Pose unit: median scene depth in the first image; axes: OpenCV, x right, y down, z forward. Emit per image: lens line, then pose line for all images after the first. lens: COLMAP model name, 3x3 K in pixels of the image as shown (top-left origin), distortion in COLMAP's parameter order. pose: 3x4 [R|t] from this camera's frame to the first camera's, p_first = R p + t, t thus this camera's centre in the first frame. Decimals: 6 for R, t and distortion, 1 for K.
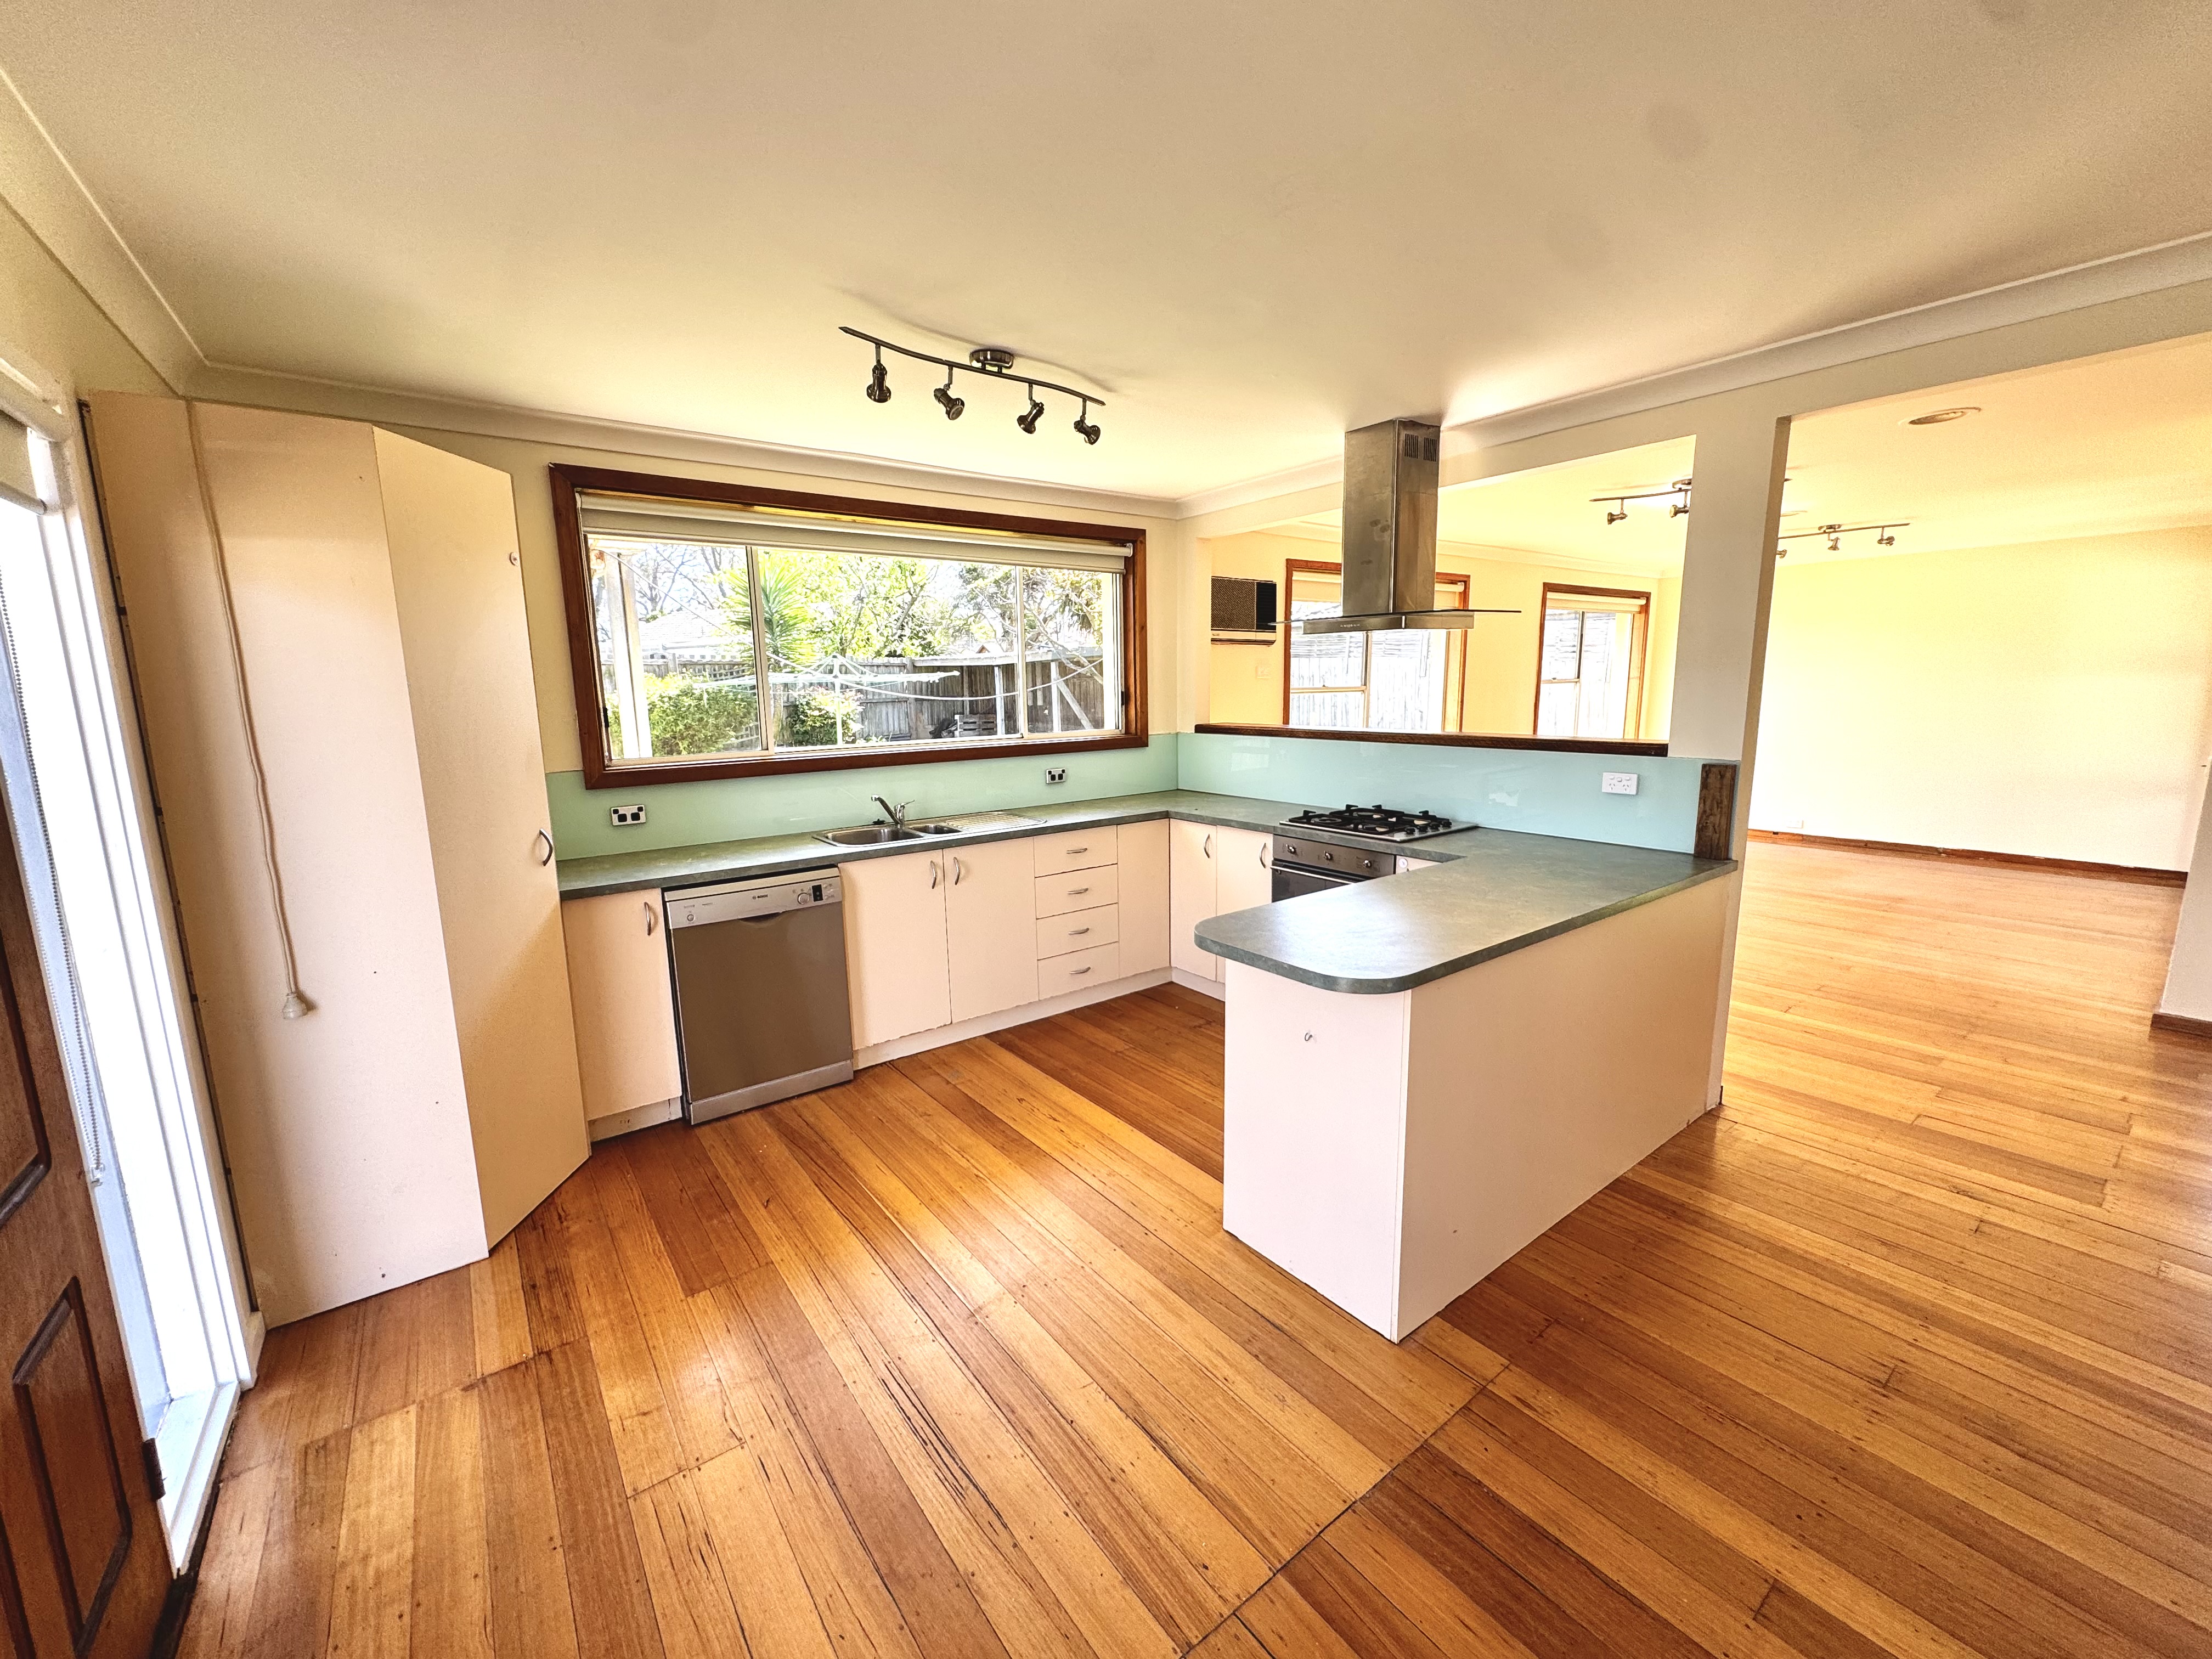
lens RADIAL K [[879.7, 0, 1112.8], [0, 879.7, 827.6], [0, 0, 1]] dist [0.002723, -0.000544]
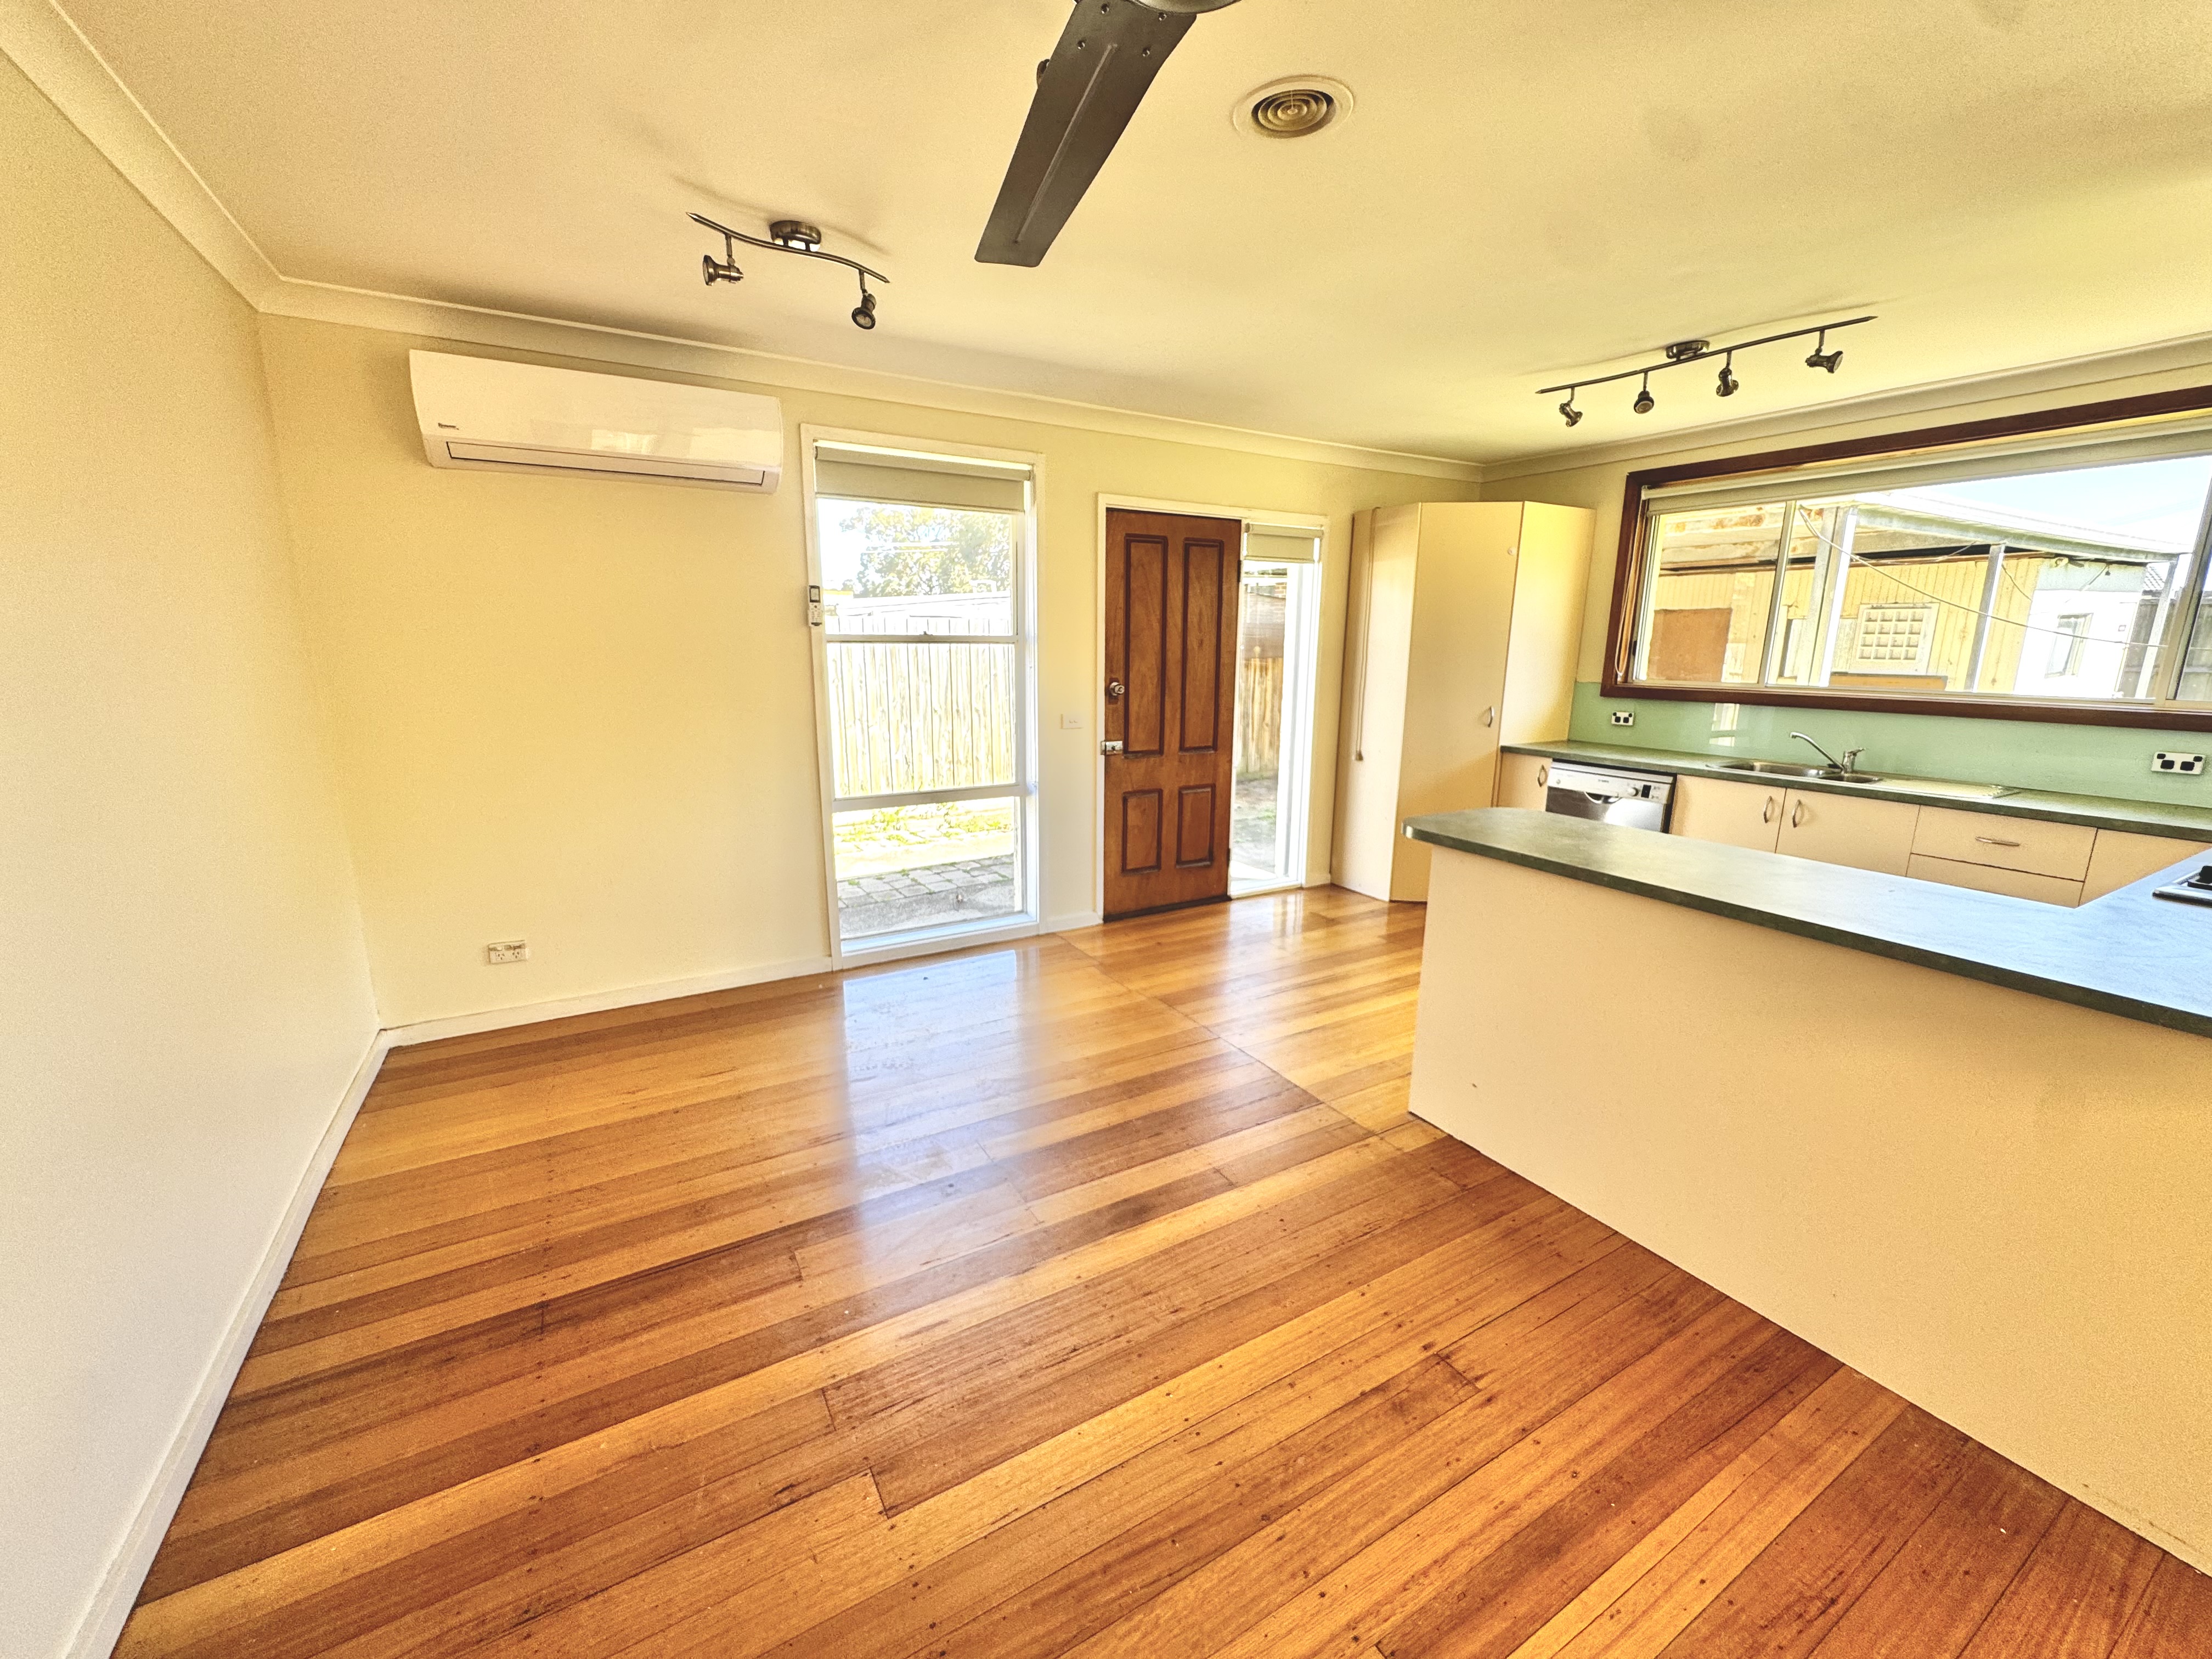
lens RADIAL K [[879.7, 0, 1099.0], [0, 879.7, 832.8], [0, 0, 1]] dist [0.002723, -0.000544]
pose [[-0.134258, 0.232431, -0.963302, 0.964884], [-0.165063, 0.953277, 0.253018, -0.057036], [0.977102, 0.192975, -0.089619, 0.340384]]
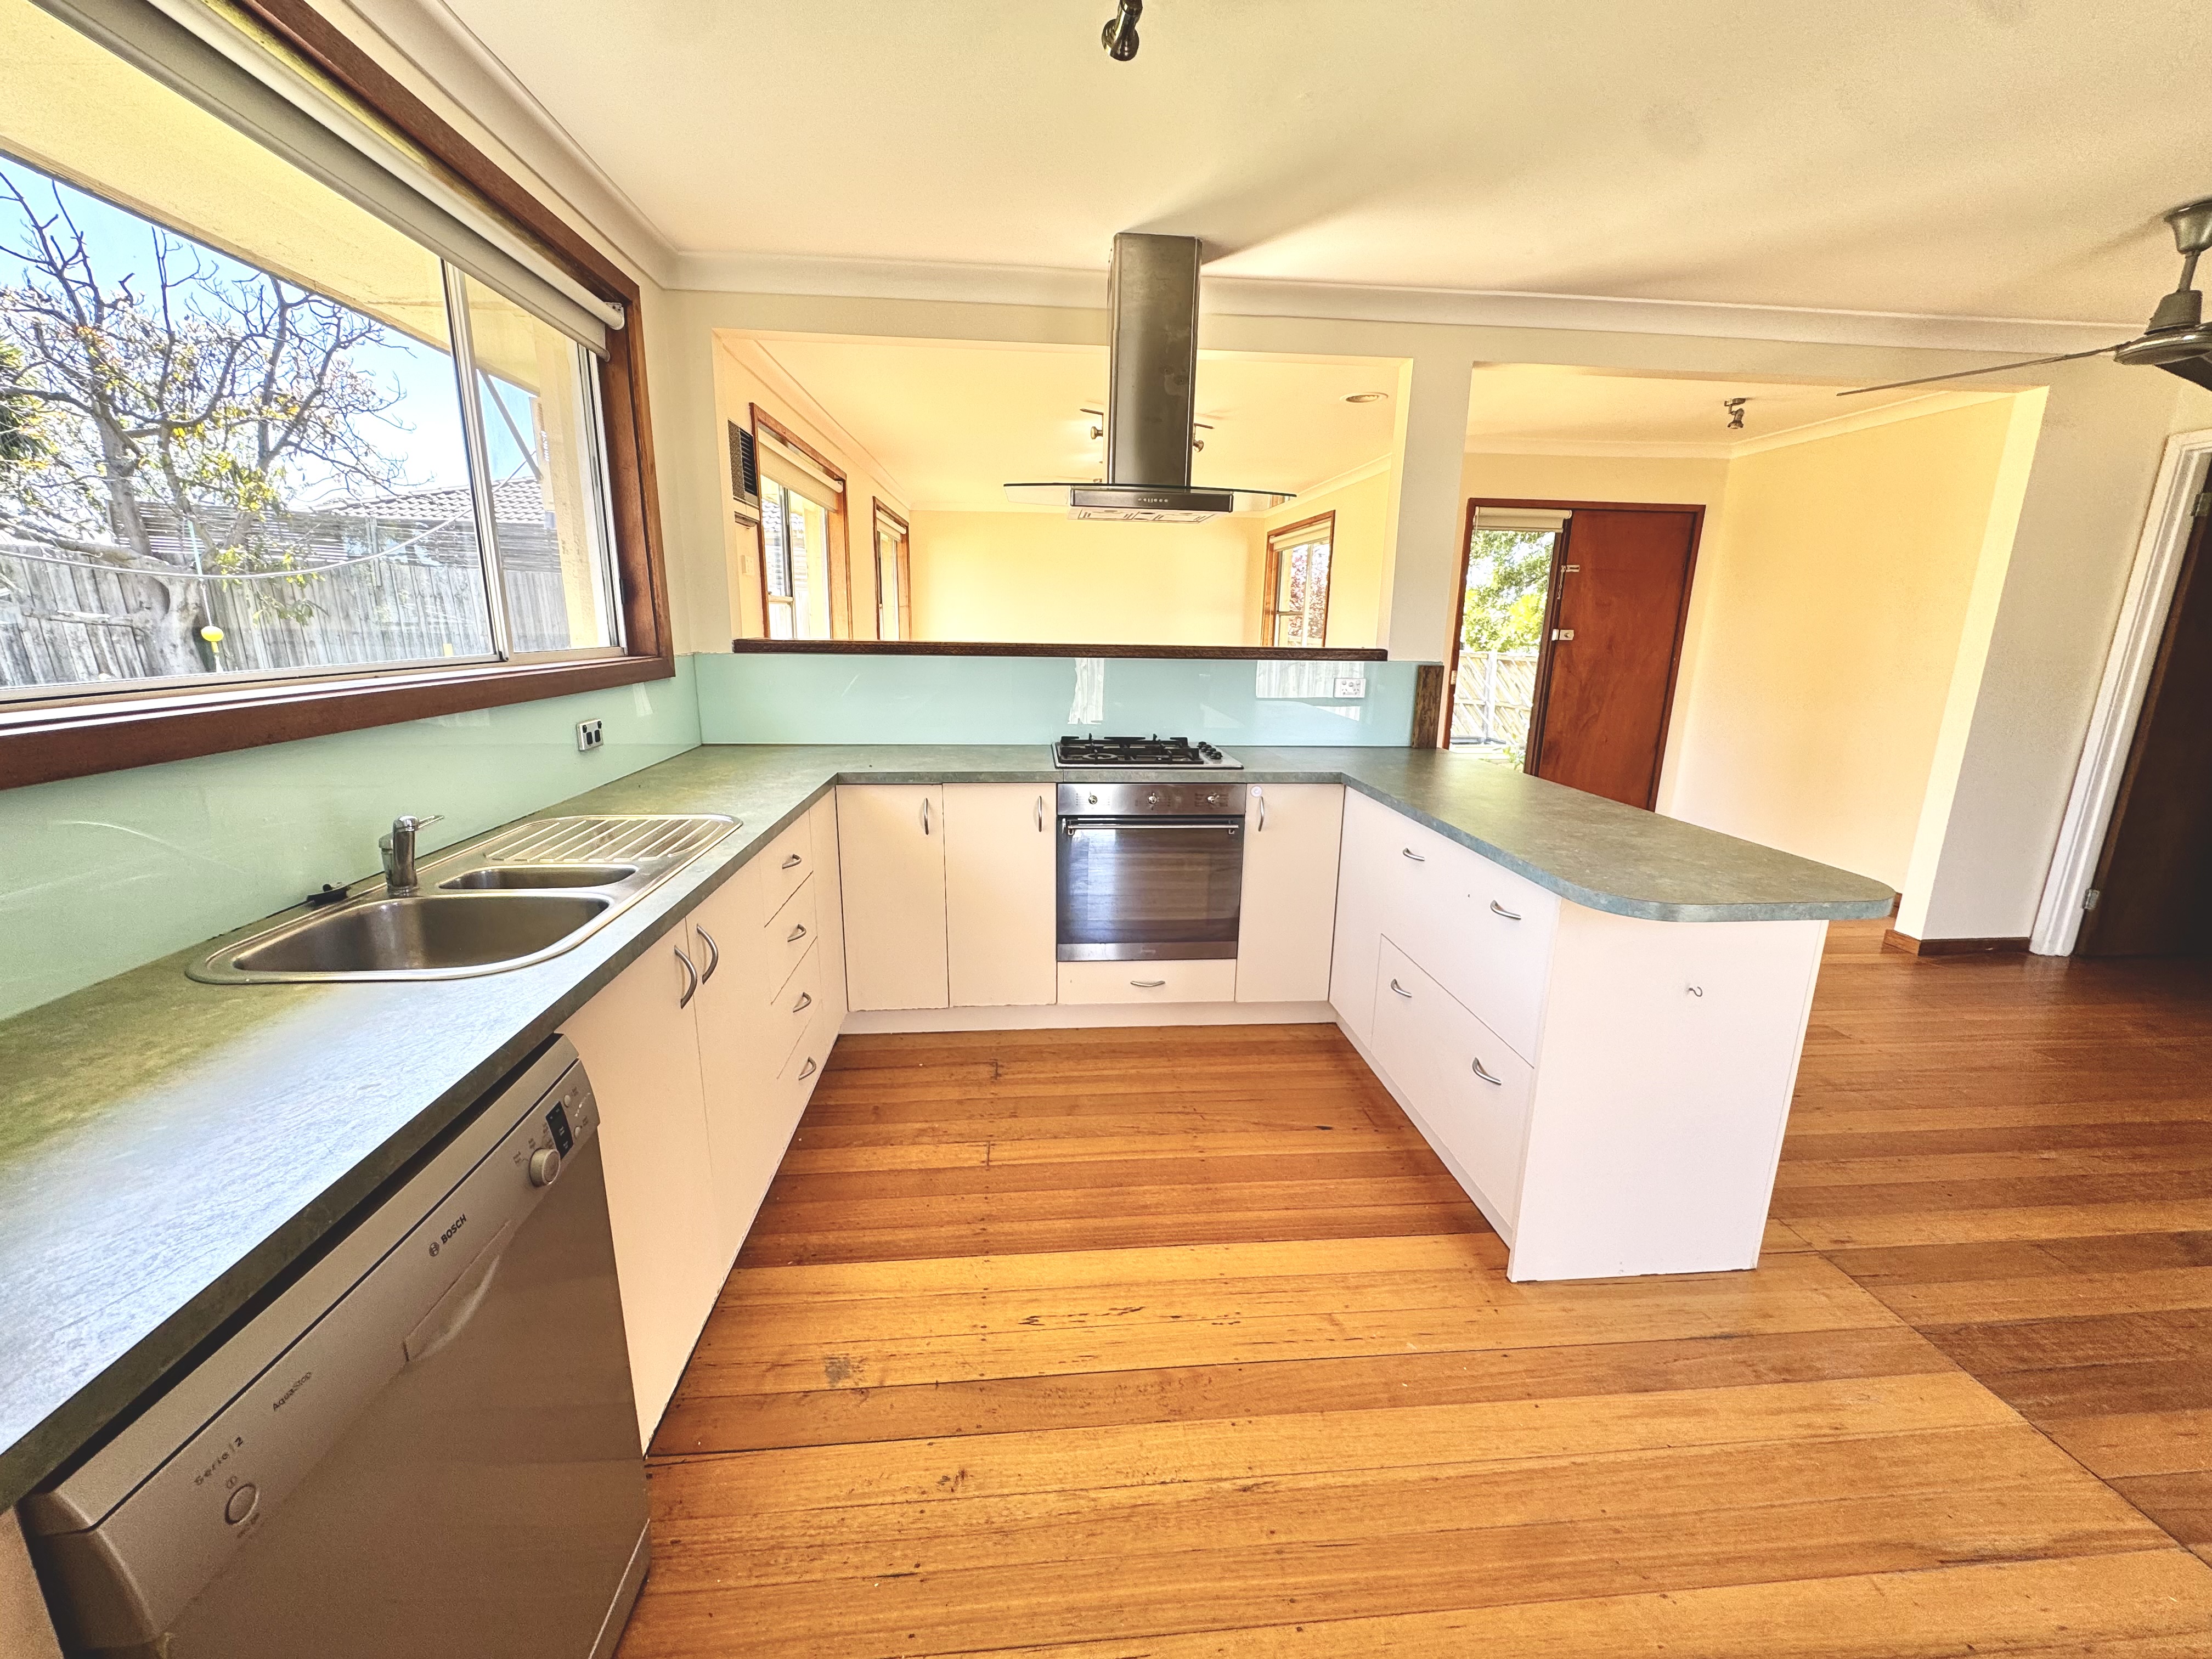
lens RADIAL K [[879.7, 0, 1109.1], [0, 879.7, 824.4], [0, 0, 1]] dist [0.002723, -0.000544]
pose [[0.534379, -0.165381, 0.828908, -0.455195], [0.113581, 0.985827, 0.123466, -0.048974], [-0.837579, 0.028170, 0.545590, 0.631851]]
